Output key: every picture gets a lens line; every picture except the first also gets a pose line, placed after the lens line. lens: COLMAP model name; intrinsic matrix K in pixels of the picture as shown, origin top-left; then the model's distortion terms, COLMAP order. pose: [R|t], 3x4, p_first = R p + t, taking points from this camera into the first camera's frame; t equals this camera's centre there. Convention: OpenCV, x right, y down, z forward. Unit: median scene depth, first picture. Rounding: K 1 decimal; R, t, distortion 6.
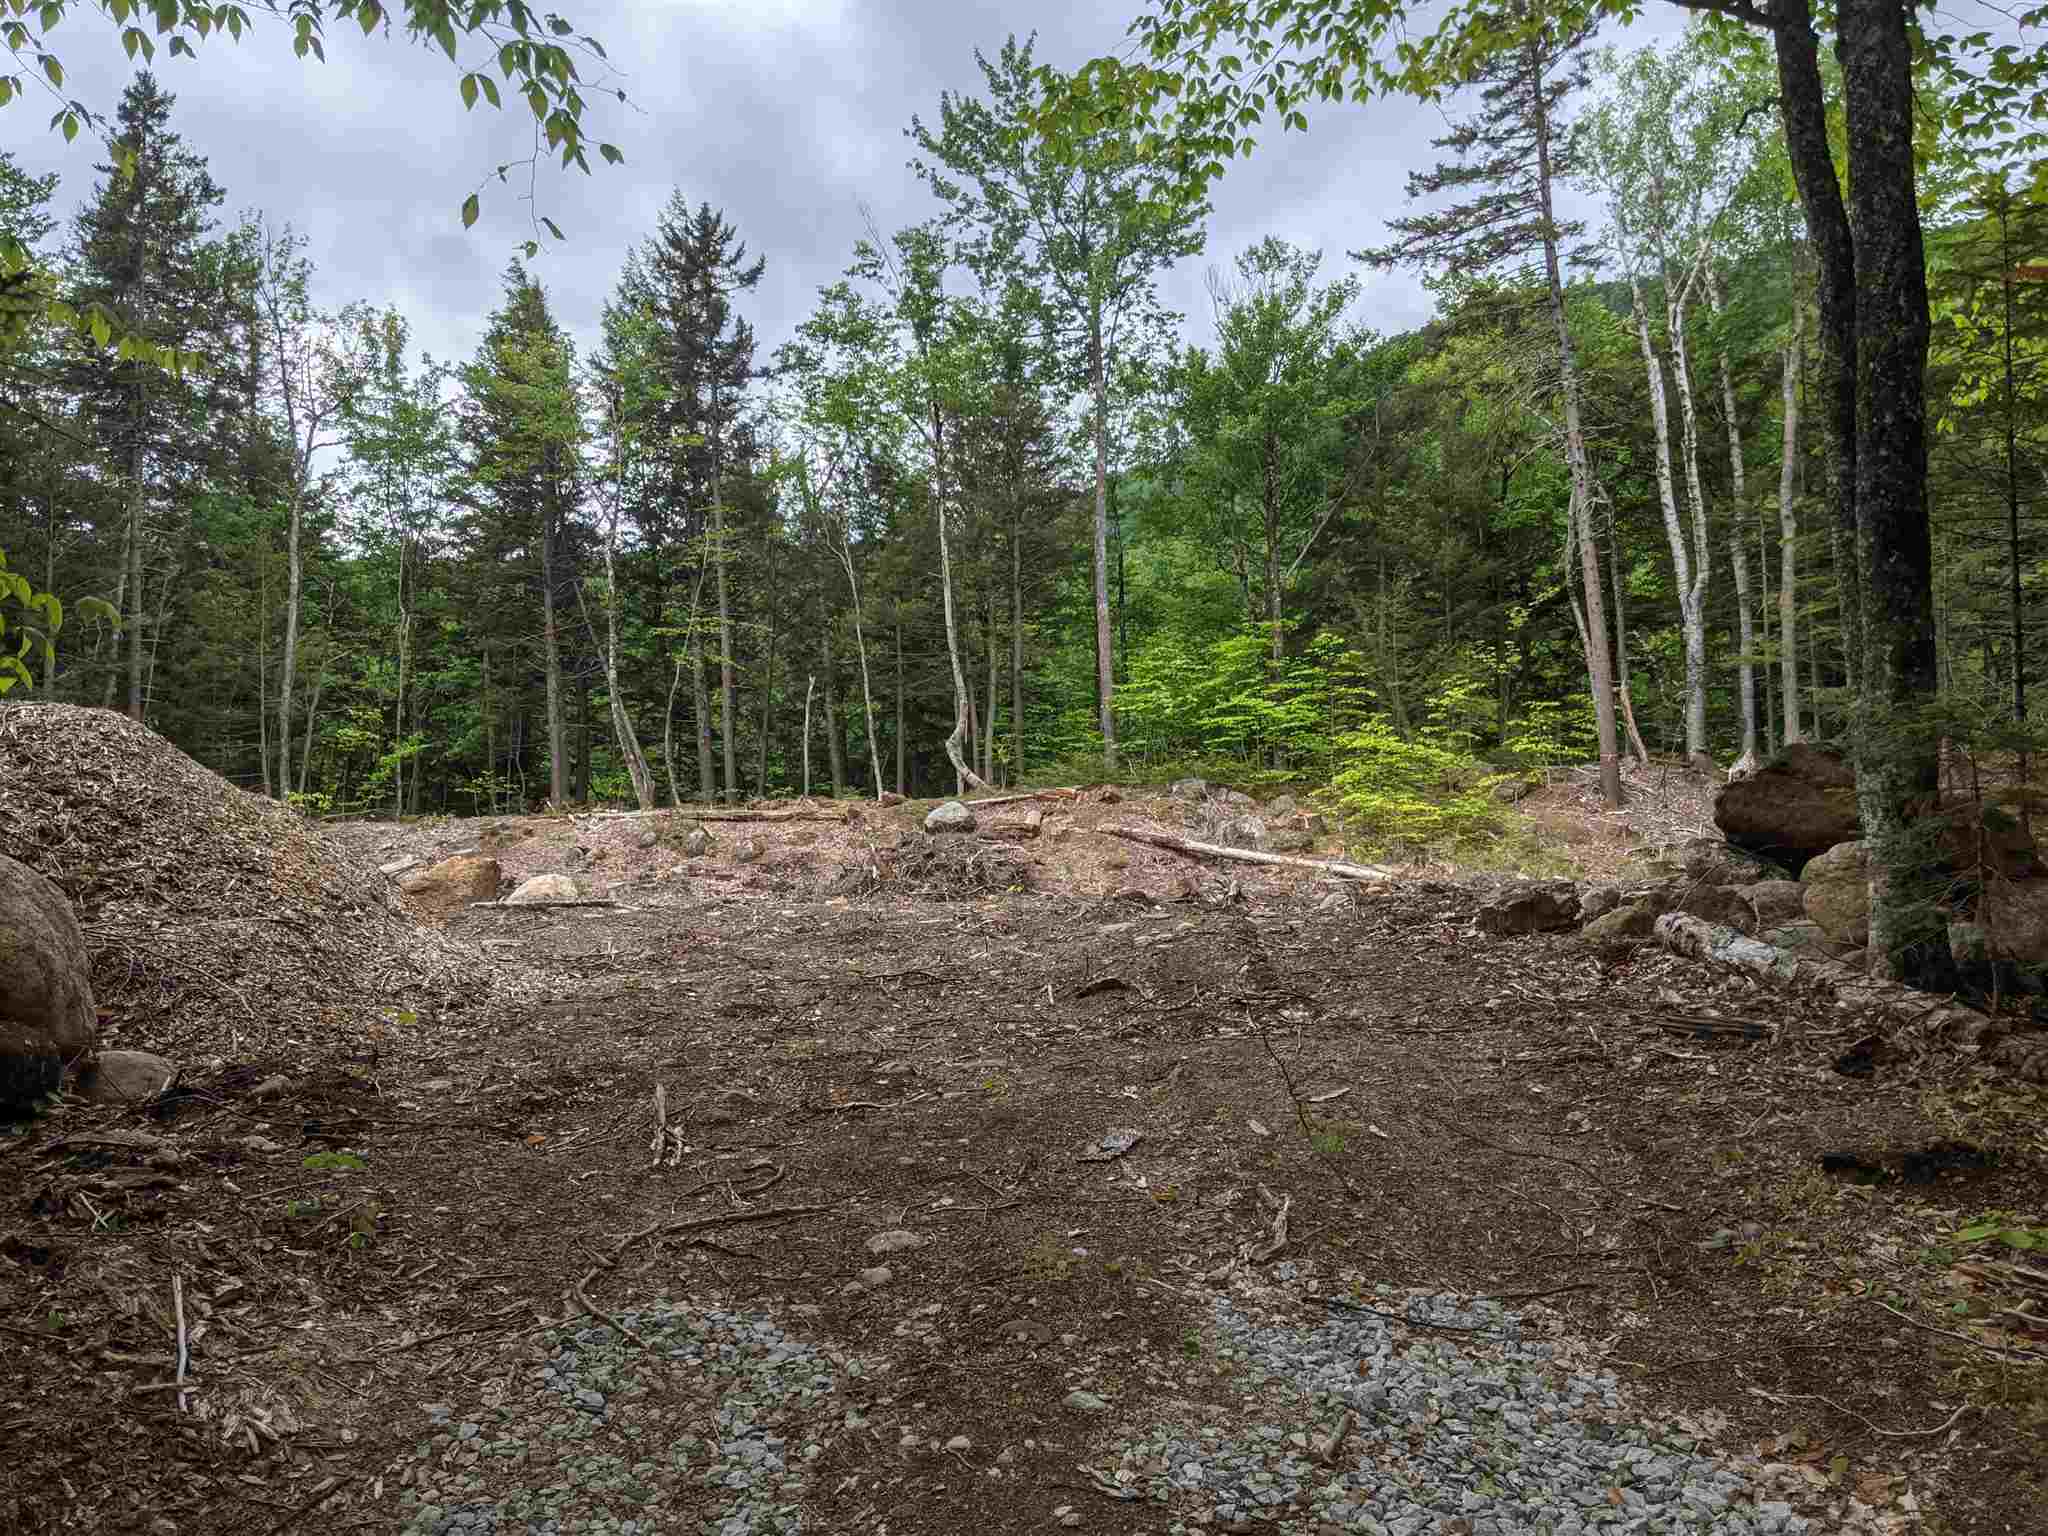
lens RADIAL K [[1637.3, 0, 1027.3], [0, 1637.3, 767.3], [0, 0, 1]] dist [0.026987, -0.060692]
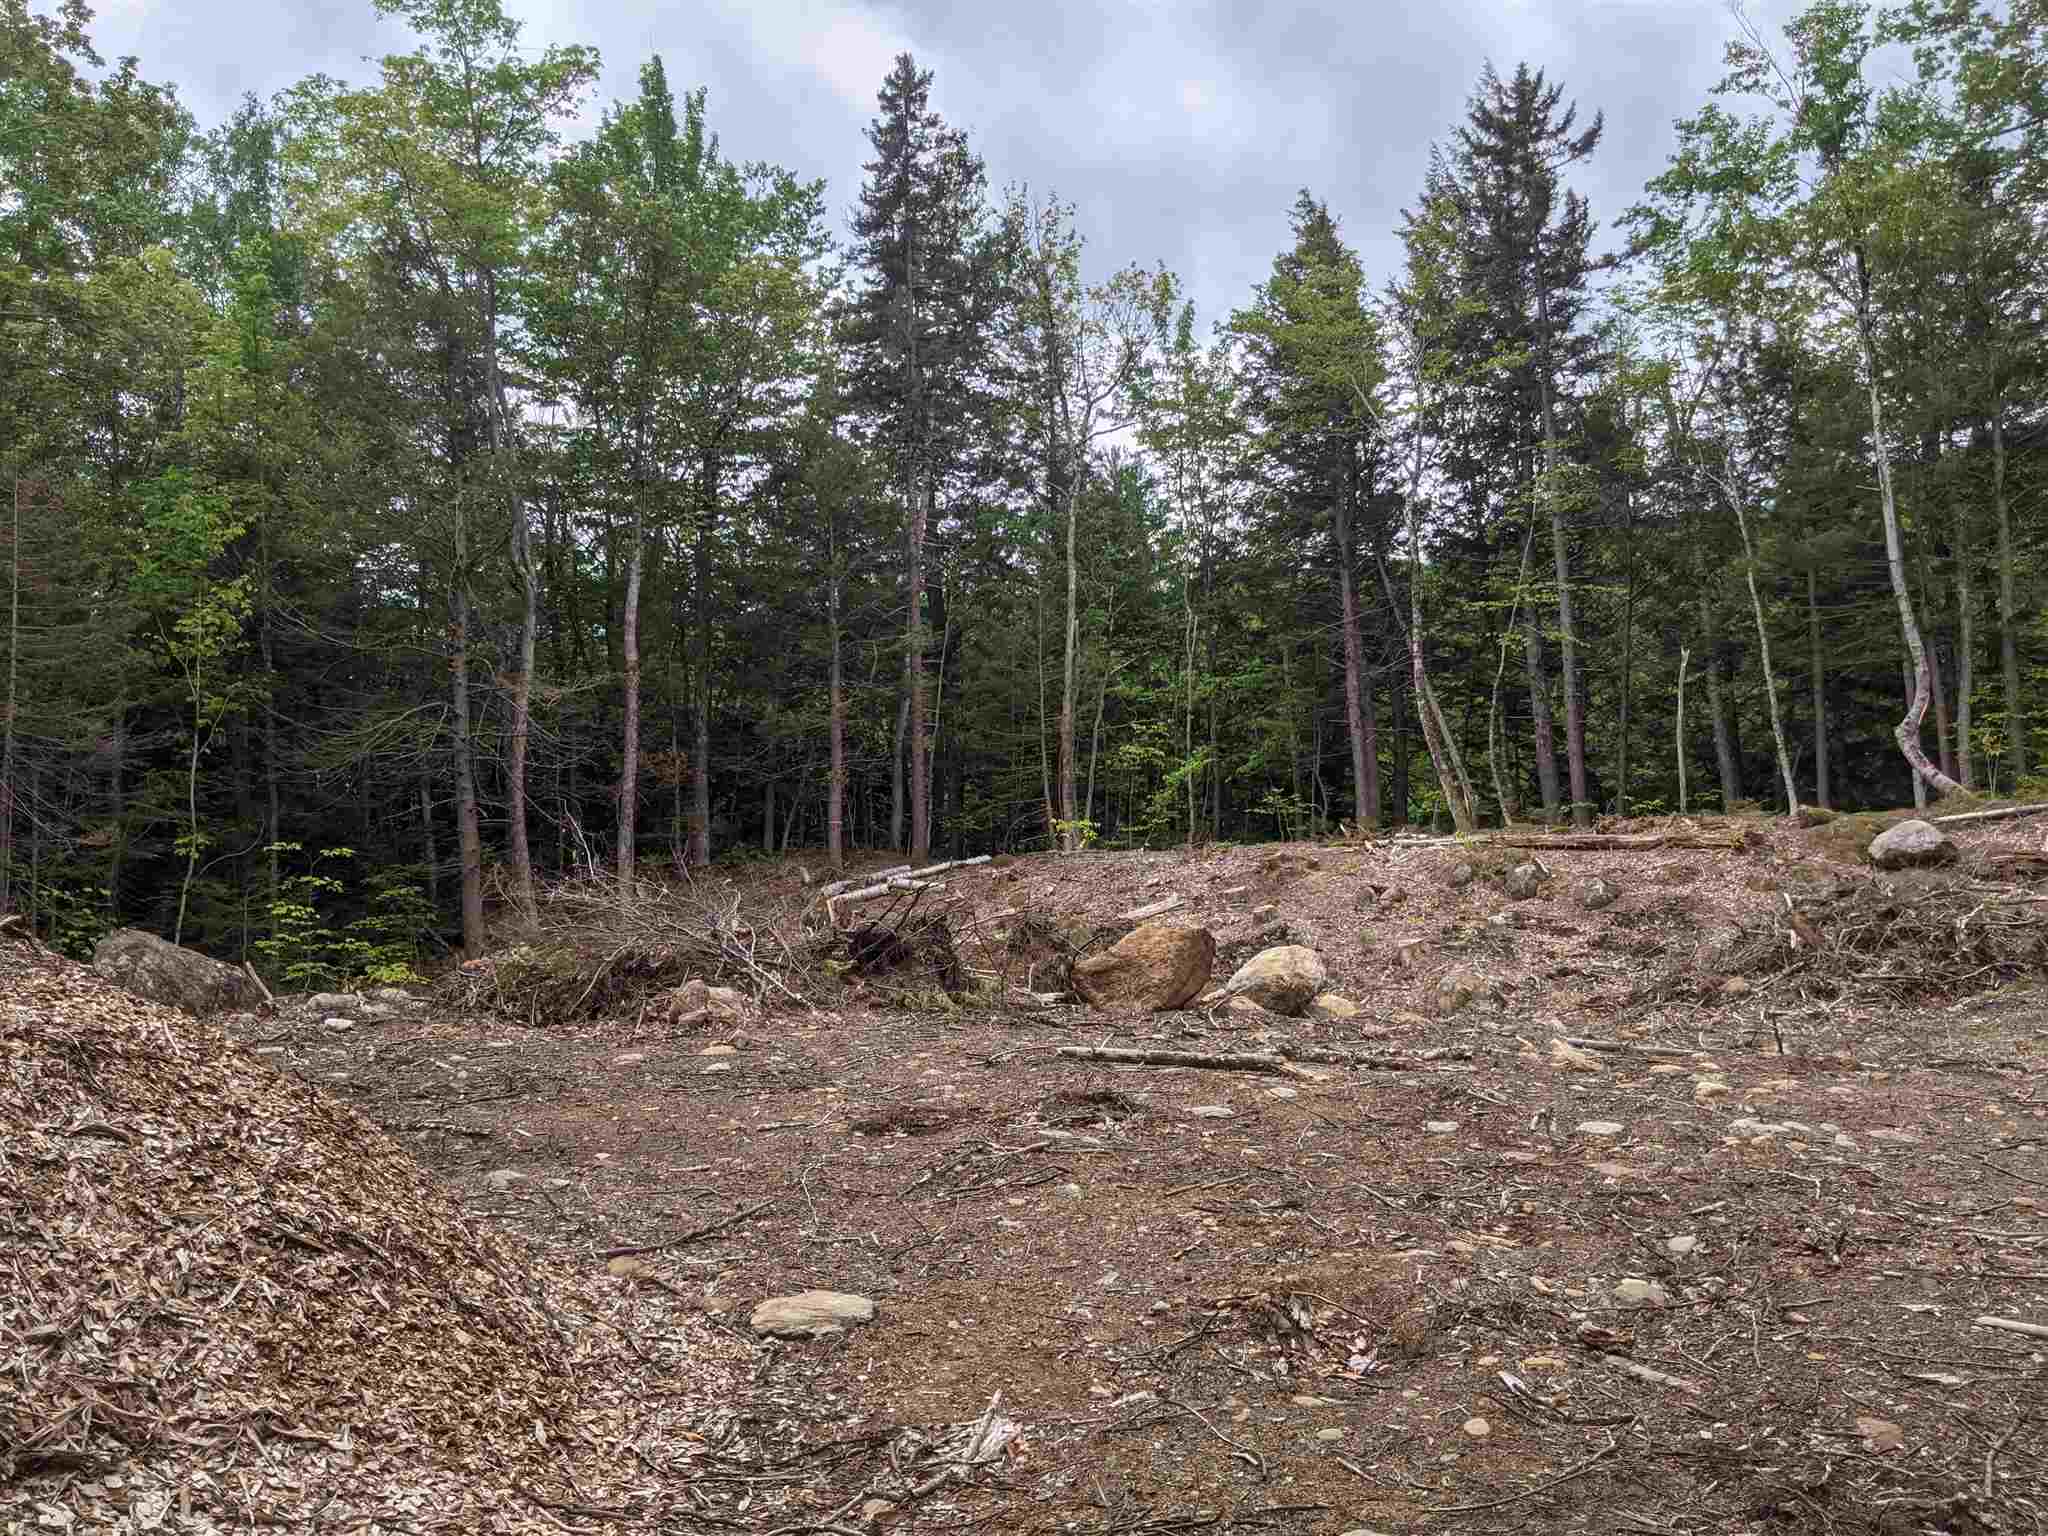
lens RADIAL K [[1637.3, 0, 1032.5], [0, 1637.3, 766.6], [0, 0, 1]] dist [0.026987, -0.060692]
pose [[0.867724, -0.034111, -0.495875, -0.021172], [0.033254, 0.999391, -0.010556, -0.004283], [0.495933, -0.007330, 0.868330, 0.205695]]
